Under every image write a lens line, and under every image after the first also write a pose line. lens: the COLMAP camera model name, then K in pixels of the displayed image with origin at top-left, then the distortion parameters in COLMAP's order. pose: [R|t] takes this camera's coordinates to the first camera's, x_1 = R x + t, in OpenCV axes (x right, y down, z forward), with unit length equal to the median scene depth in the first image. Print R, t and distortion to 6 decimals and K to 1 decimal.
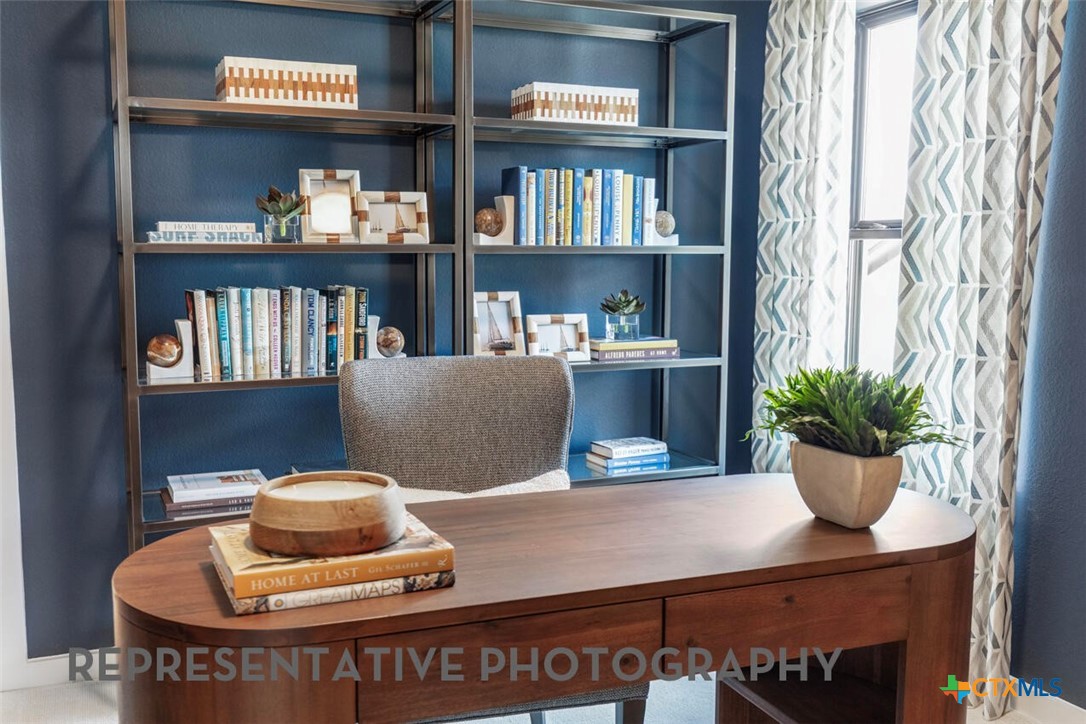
lens RADIAL K [[1032.4, 0, 541.2], [0, 1032.4, 382.1], [0, 0, 1]] dist [-0.001758, -0.000467]
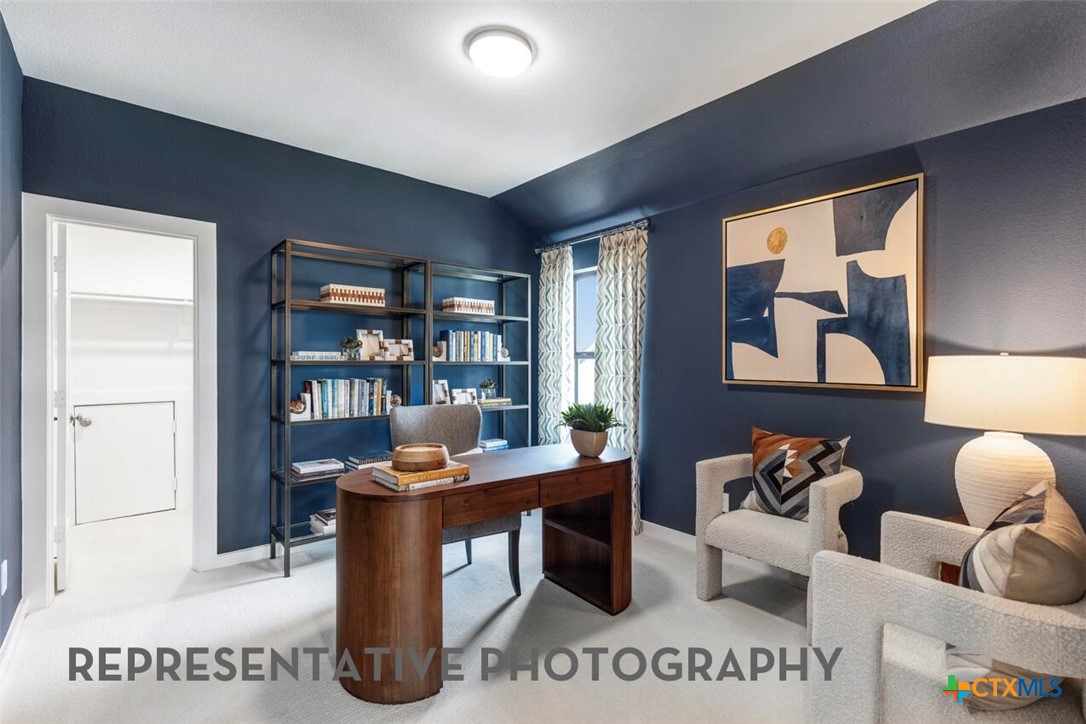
lens RADIAL K [[498.3, 0, 543.0], [0, 498.3, 362.0], [0, 0, 1]] dist [-0.002920, 0.000207]
pose [[0.963888, 0.000362, 0.266309, -0.127010], [0.033102, 0.992081, -0.121159, 0.022865], [-0.264244, 0.125599, 0.956243, -0.212673]]
